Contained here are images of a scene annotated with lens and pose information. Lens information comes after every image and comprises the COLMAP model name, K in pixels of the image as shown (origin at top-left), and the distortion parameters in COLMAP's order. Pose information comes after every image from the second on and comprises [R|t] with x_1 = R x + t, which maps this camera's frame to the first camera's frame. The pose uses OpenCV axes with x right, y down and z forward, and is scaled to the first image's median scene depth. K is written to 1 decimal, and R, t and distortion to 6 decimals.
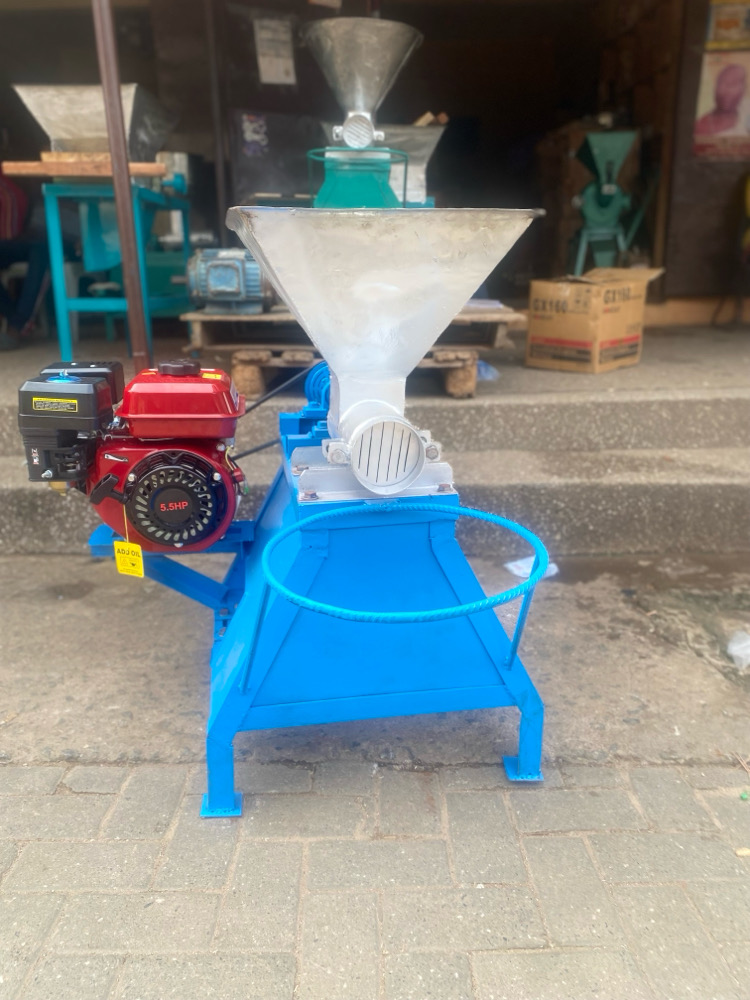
lens RADIAL K [[776.6, 0, 375.0], [0, 776.6, 500.0], [0, 0, 1]] dist [0.030356, -0.031002]
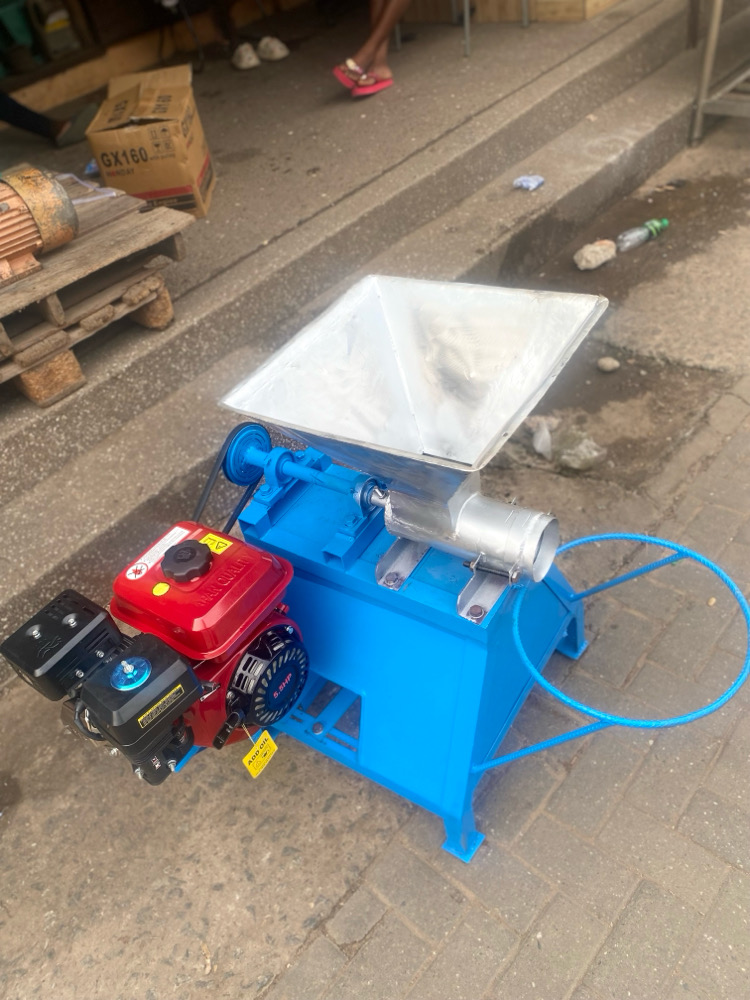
lens RADIAL K [[789.5, 0, 371.3], [0, 789.5, 502.9], [0, 0, 1]] dist [0.009768, 0.003922]
pose [[0.669451, -0.568939, 0.477644, -0.468841], [0.354335, 0.809685, 0.467822, -0.517170], [-0.652903, -0.143938, 0.743639, 0.233953]]
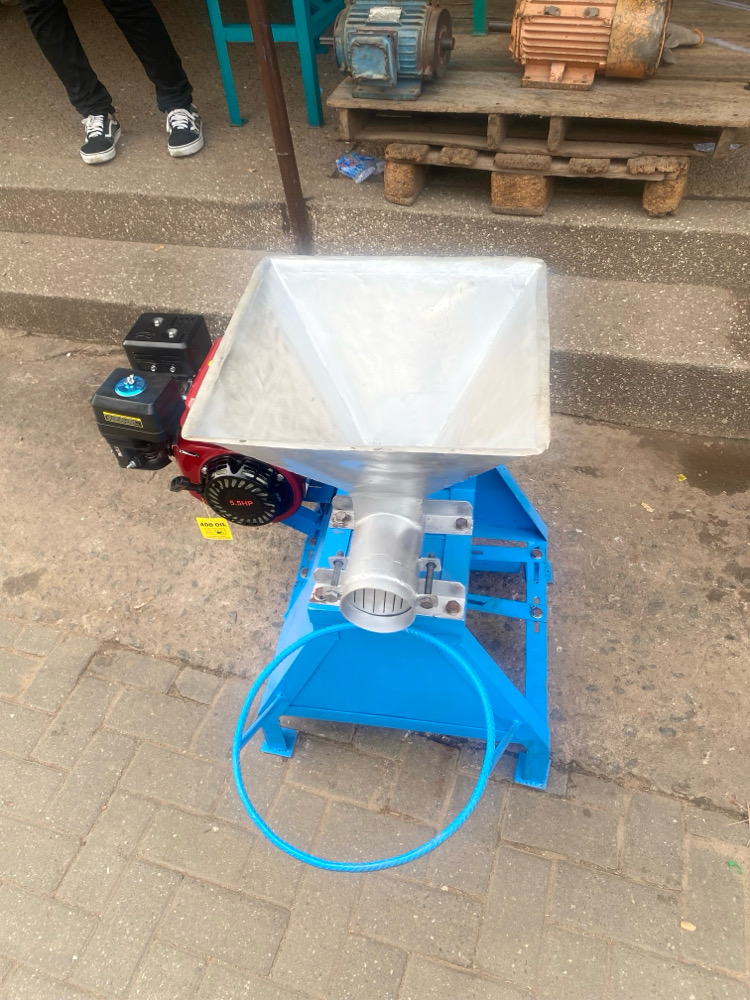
lens RADIAL K [[776.6, 0, 375.0], [0, 776.6, 500.0], [0, 0, 1]] dist [0.030356, -0.031002]
pose [[0.942381, 0.182297, -0.280511, 0.193467], [-0.008434, 0.851172, 0.524820, -0.504964], [0.334436, -0.492214, 0.803665, 0.187530]]
